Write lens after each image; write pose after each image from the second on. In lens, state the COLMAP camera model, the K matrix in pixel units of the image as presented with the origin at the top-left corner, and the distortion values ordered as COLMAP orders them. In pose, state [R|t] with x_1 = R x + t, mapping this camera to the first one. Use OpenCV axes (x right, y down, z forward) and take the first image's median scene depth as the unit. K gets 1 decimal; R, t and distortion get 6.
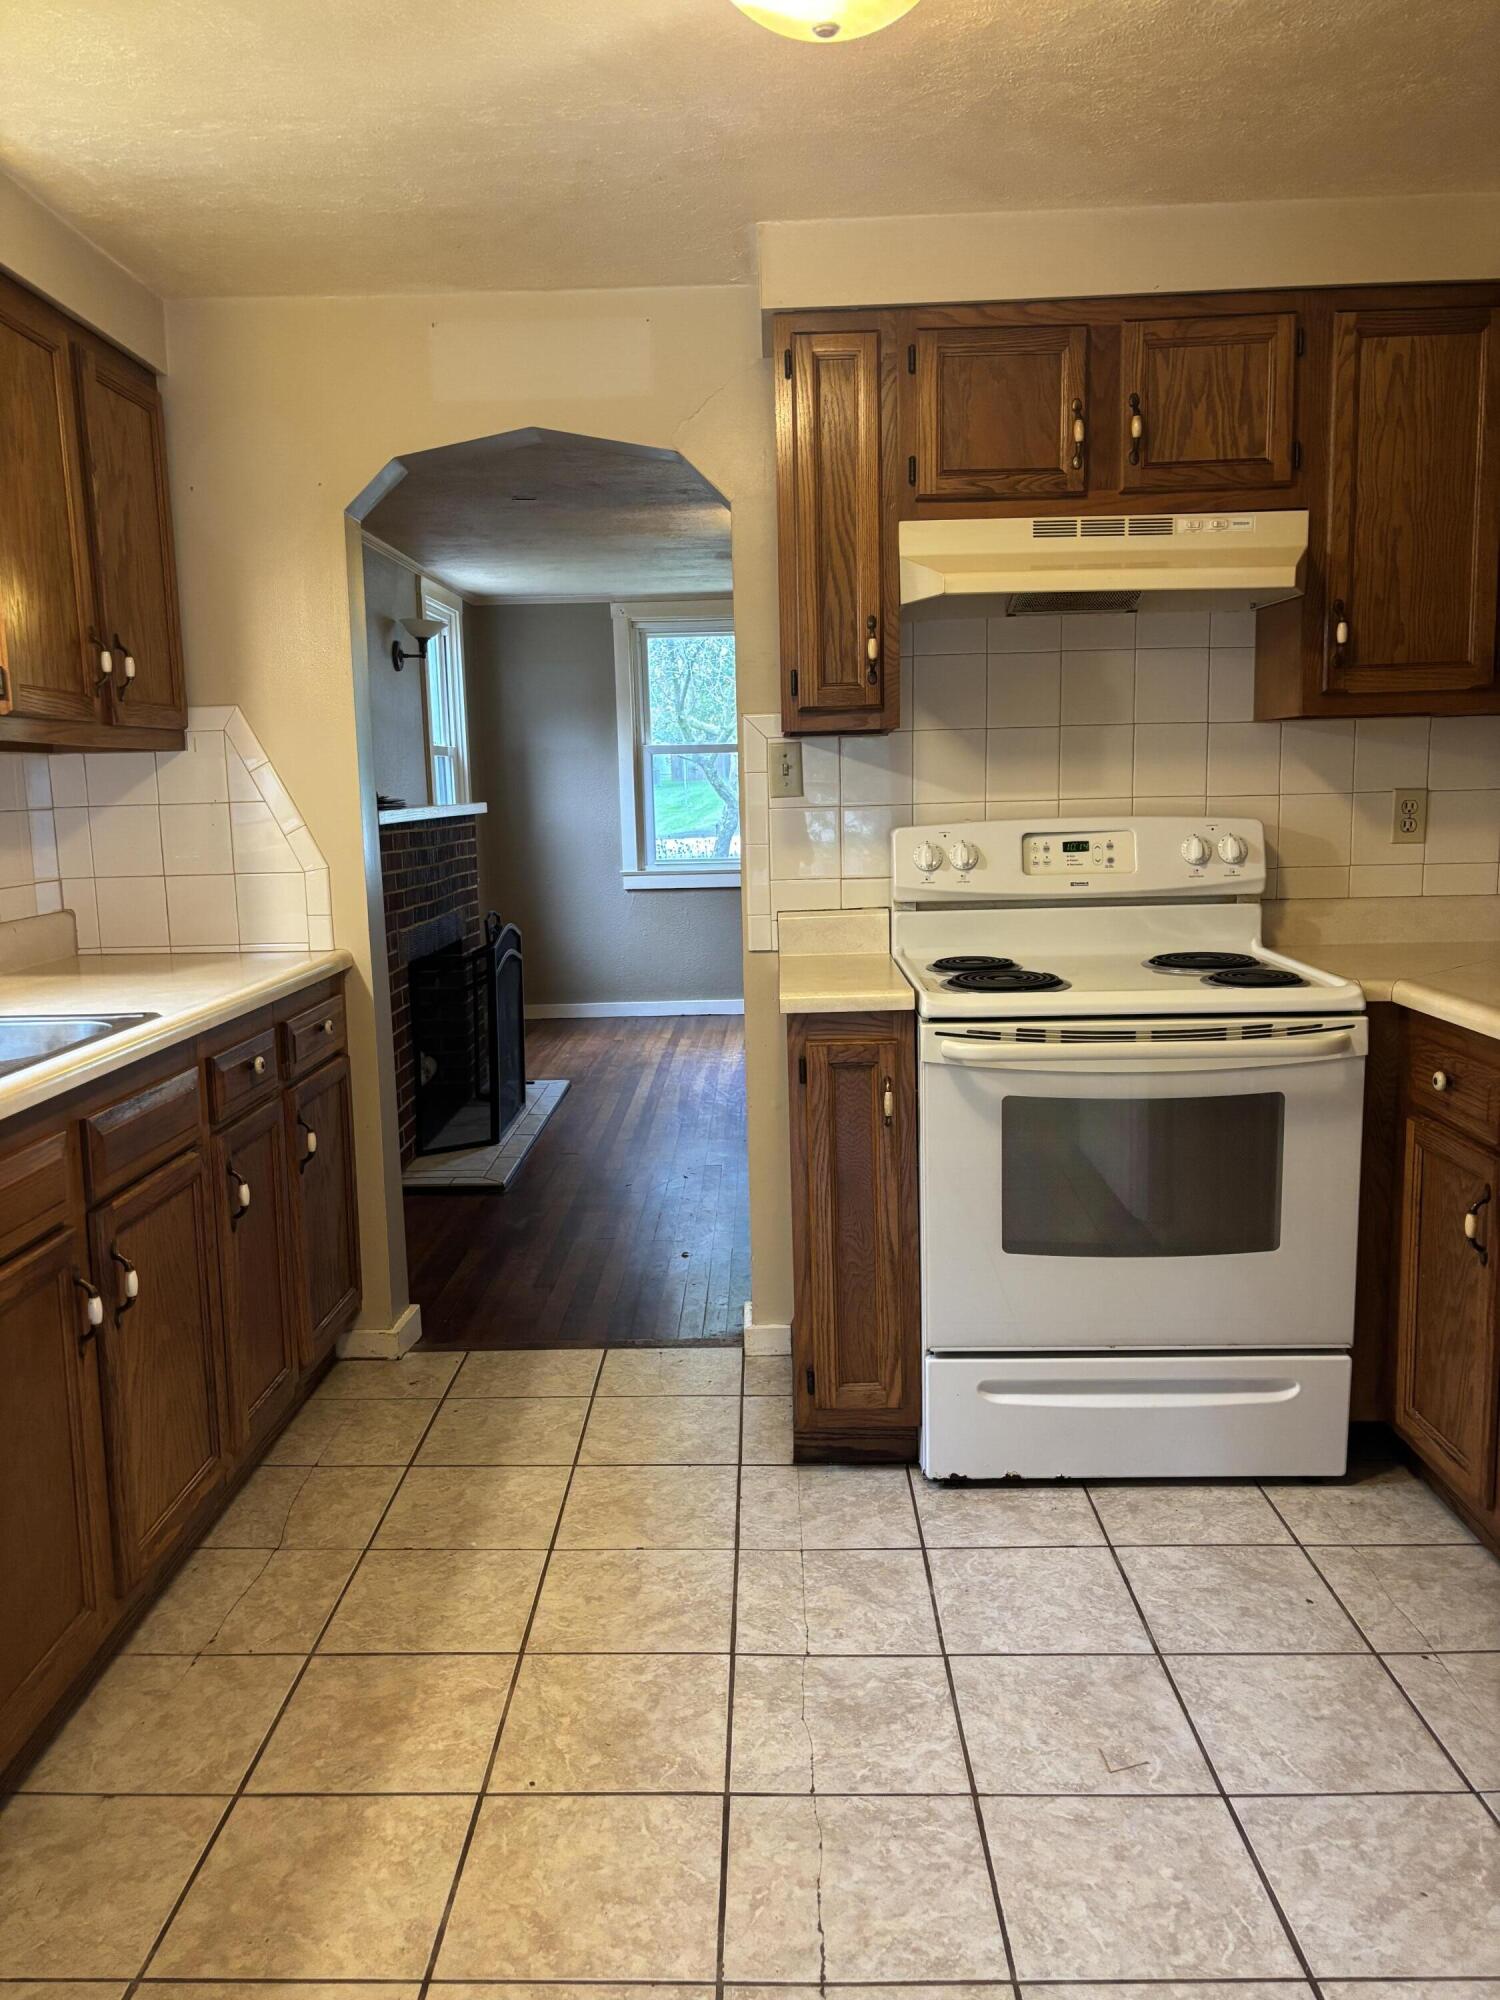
lens RADIAL K [[1513.1, 0, 737.1], [0, 1513.1, 1004.2], [0, 0, 1]] dist [0.023198, -0.016703]
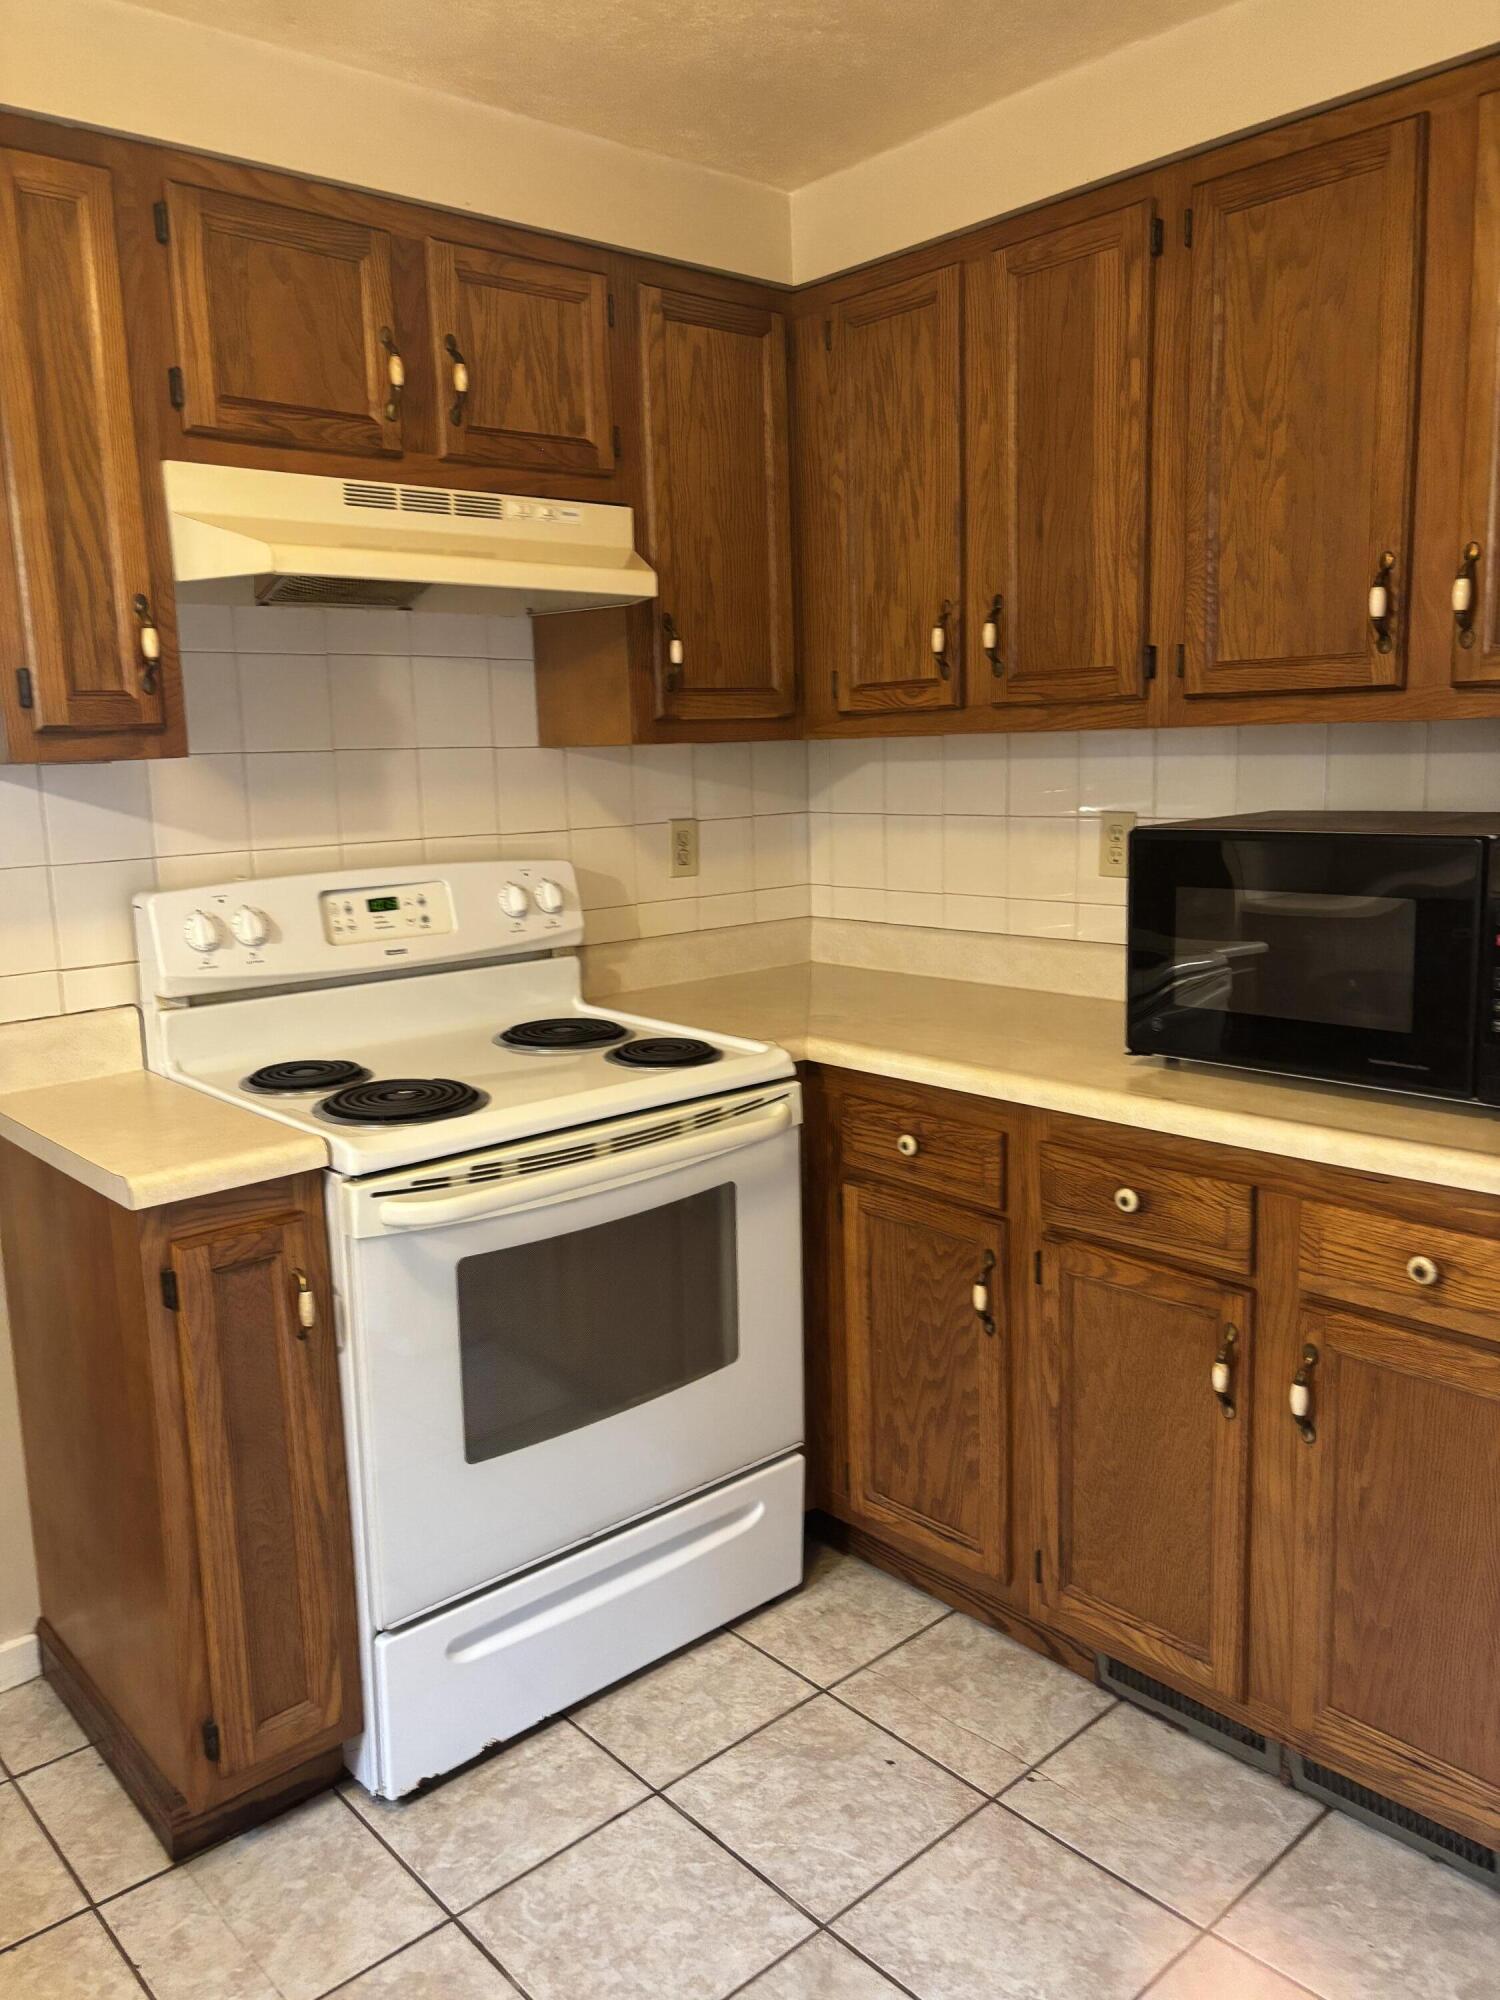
lens RADIAL K [[1513.1, 0, 756.8], [0, 1513.1, 995.7], [0, 0, 1]] dist [0.023198, -0.016703]
pose [[0.736348, -0.108388, 0.667865, -0.184388], [0.109030, 0.993194, 0.040976, -0.076808], [-0.667761, 0.042645, 0.743153, 0.323938]]
